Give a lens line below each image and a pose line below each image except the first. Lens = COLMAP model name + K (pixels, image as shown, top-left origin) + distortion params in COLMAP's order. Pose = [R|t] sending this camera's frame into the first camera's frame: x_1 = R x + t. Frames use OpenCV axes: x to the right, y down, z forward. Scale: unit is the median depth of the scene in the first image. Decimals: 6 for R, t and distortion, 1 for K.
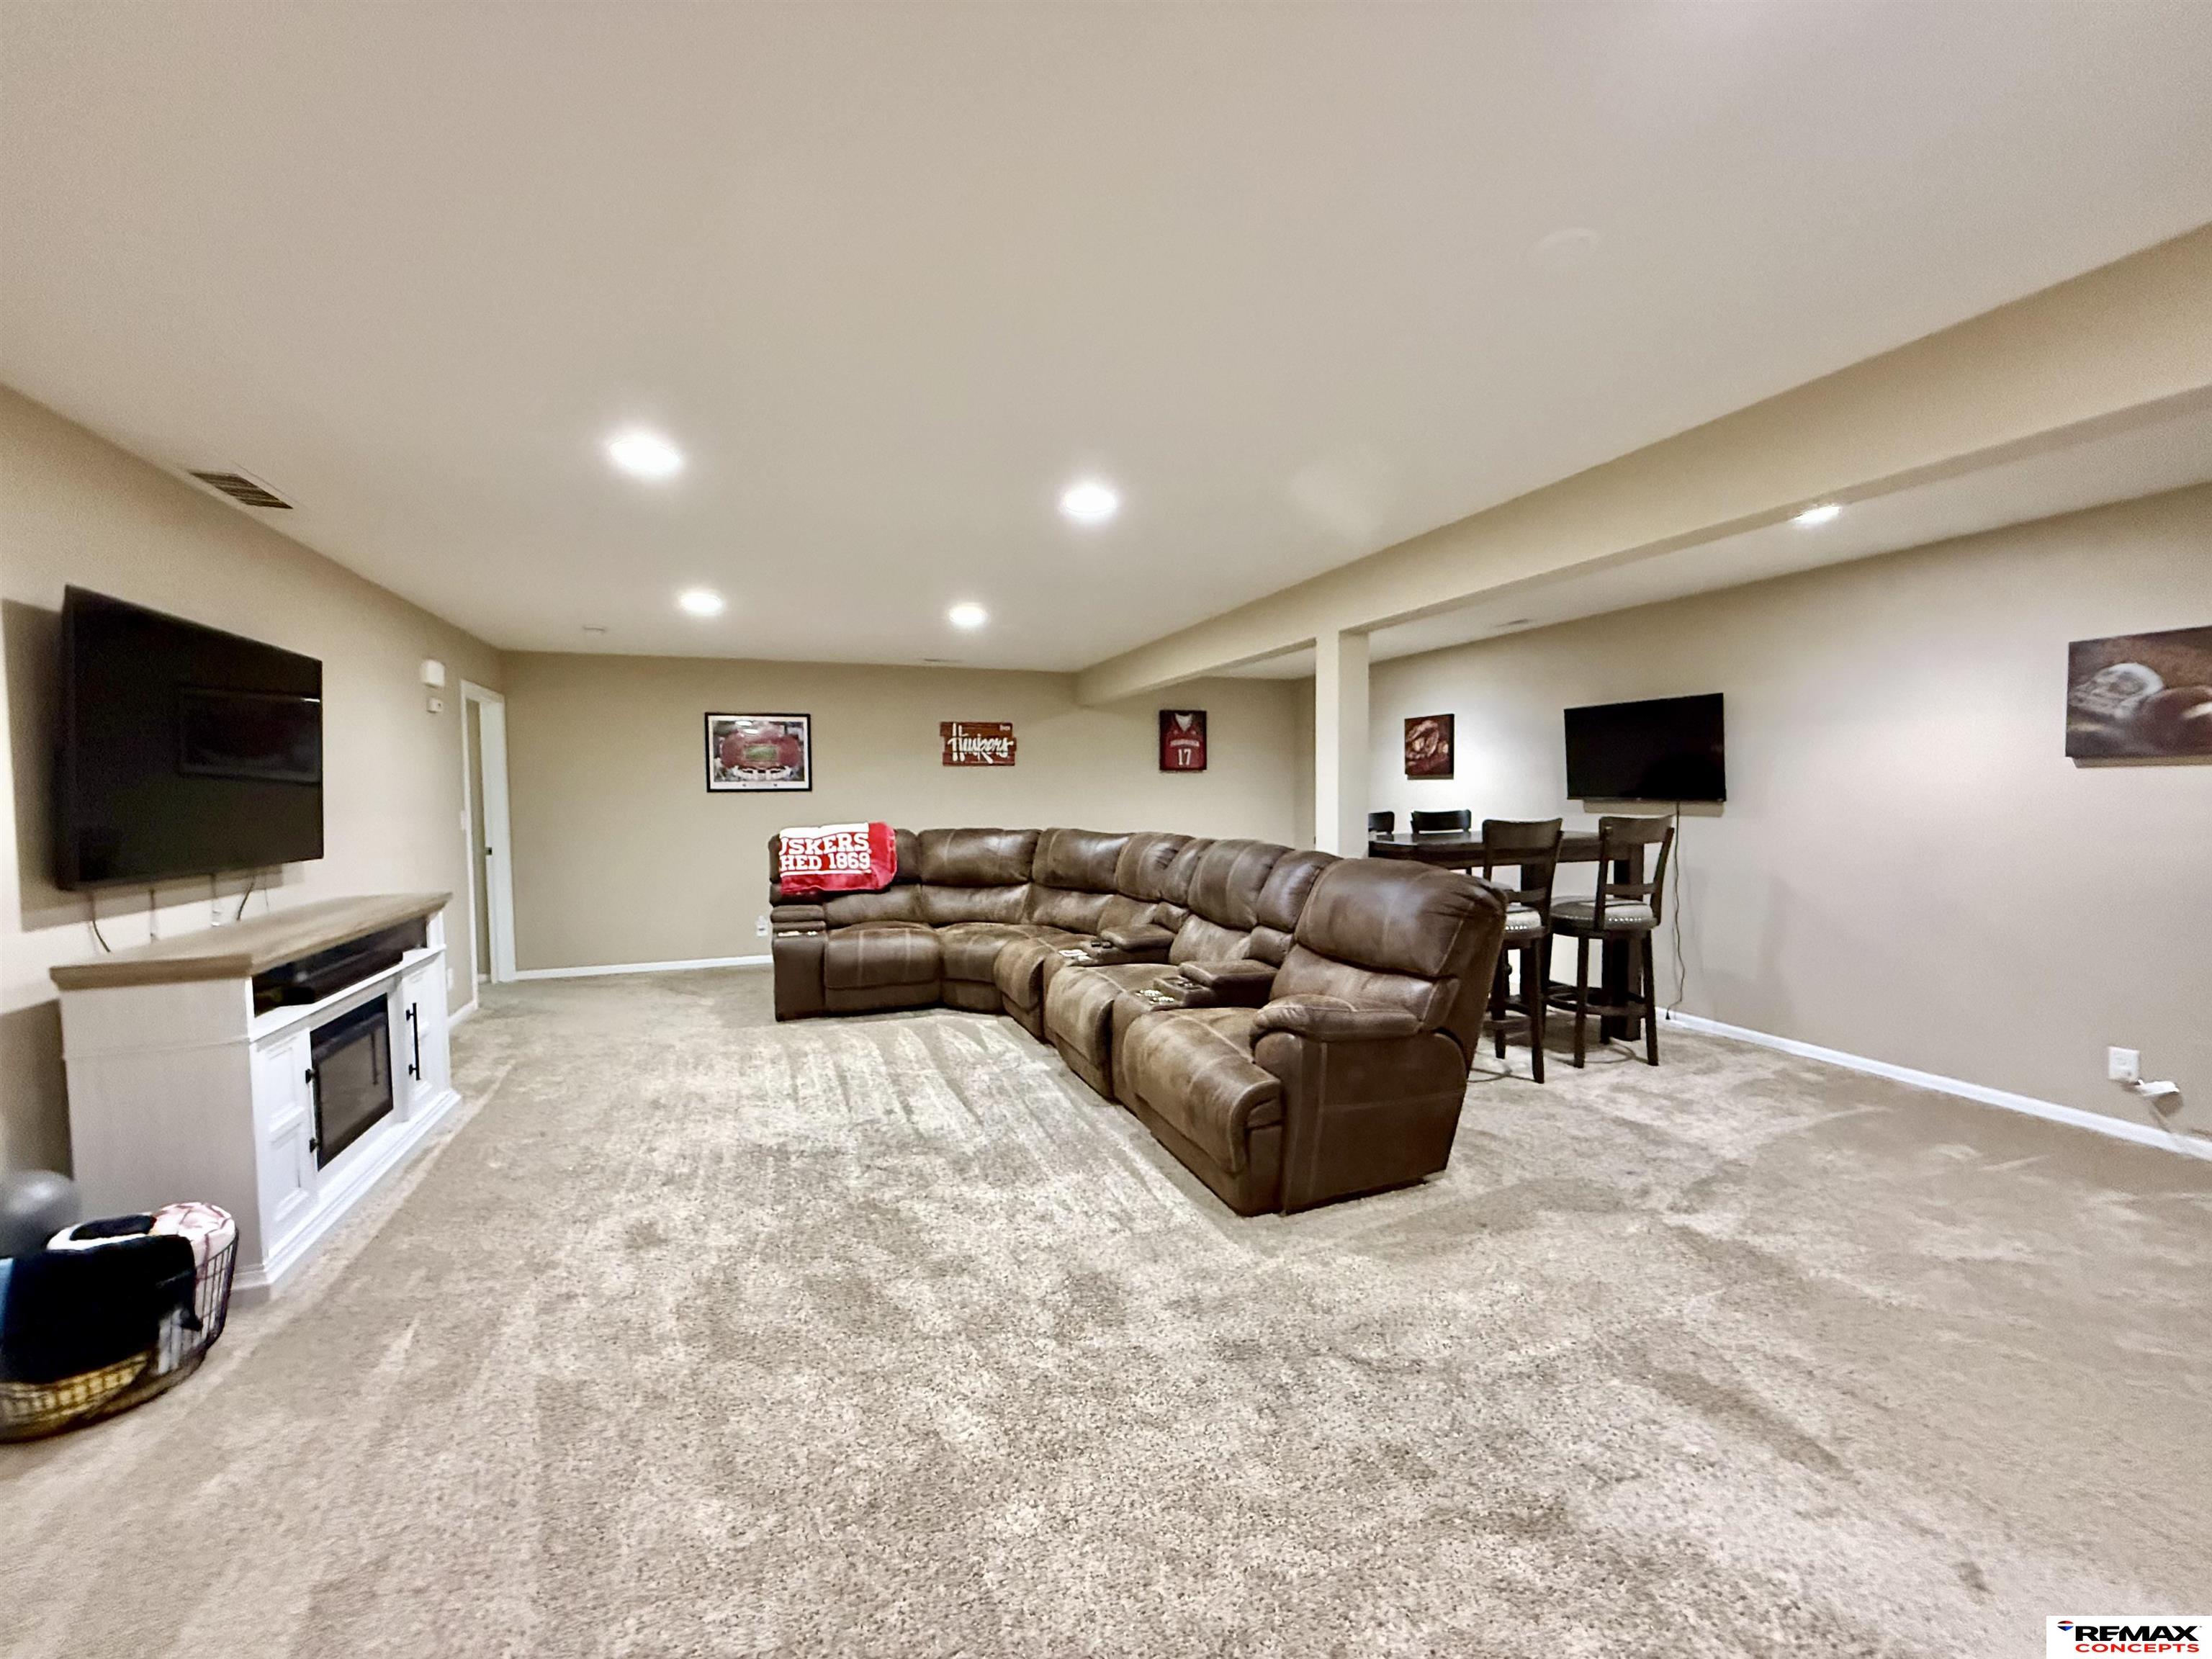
lens RADIAL K [[883.7, 0, 1109.8], [0, 883.7, 827.7], [0, 0, 1]] dist [-0.000655, 0.000469]
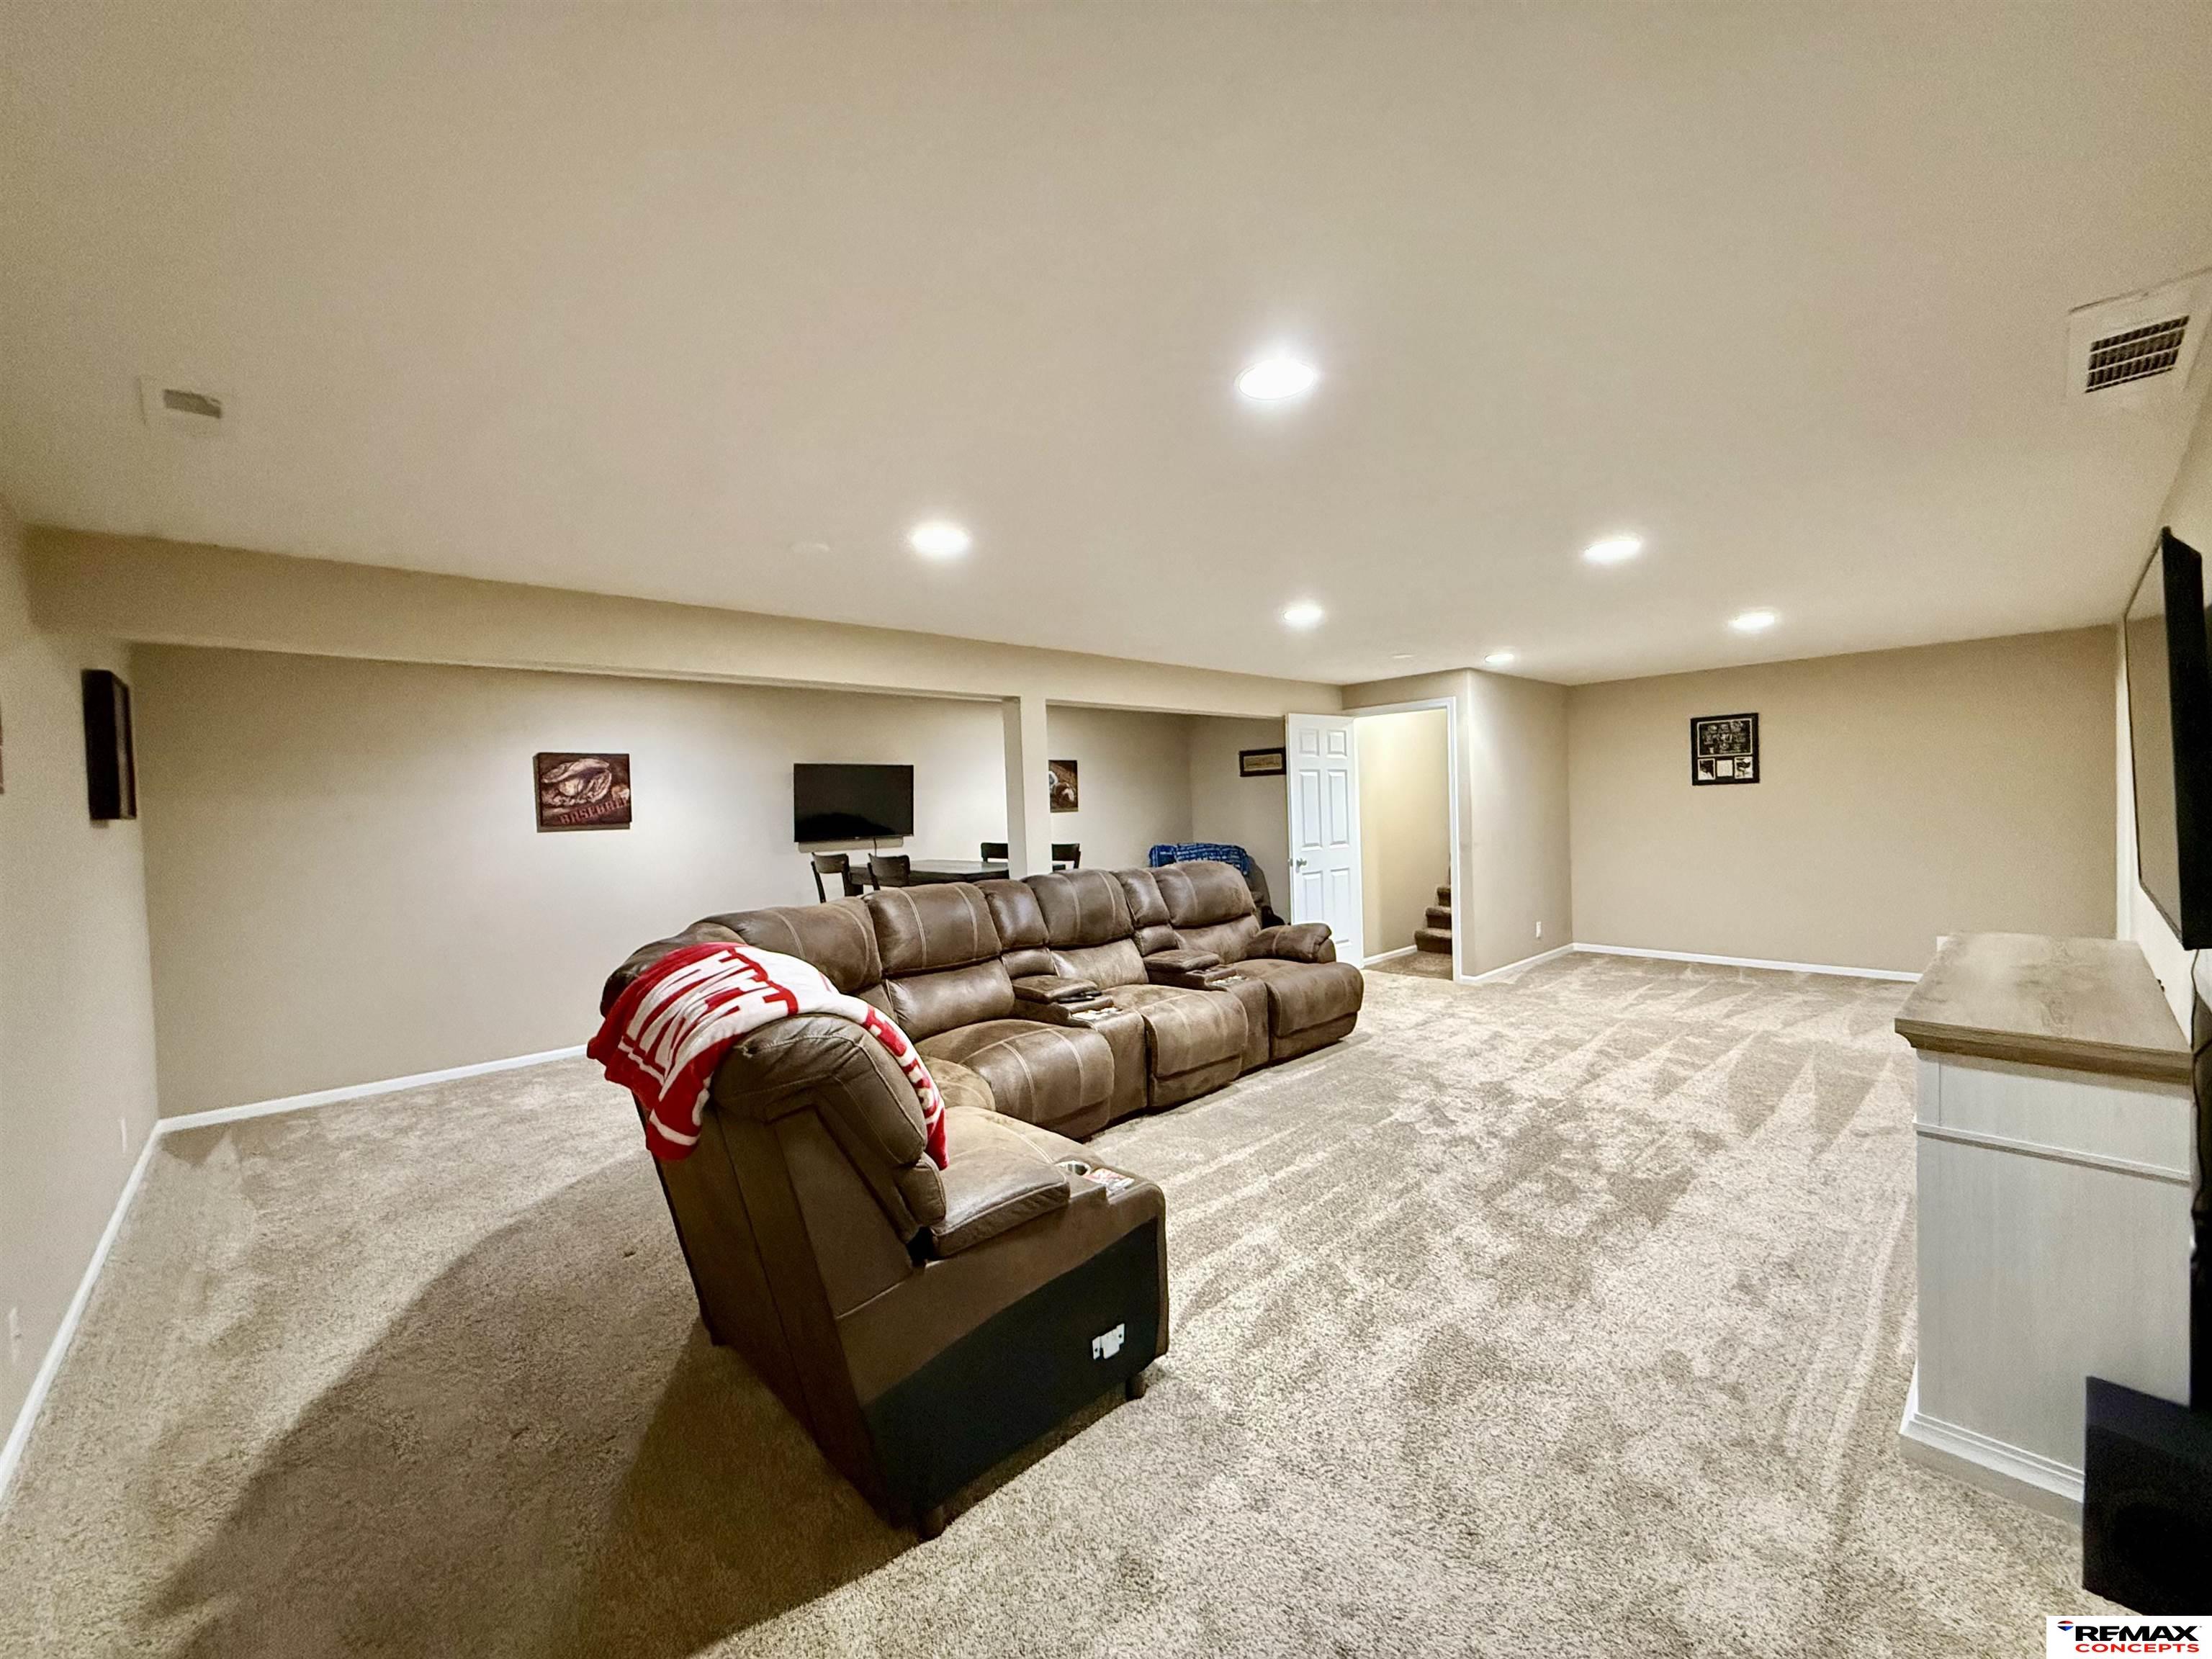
lens RADIAL K [[883.7, 0, 1109.8], [0, 883.7, 828.1], [0, 0, 1]] dist [-0.000655, 0.000469]
pose [[-0.371434, 0.000269, 0.928459, -0.588885], [0.078513, 0.996427, 0.031121, -0.046080], [-0.925134, 0.084456, -0.370129, 0.885936]]
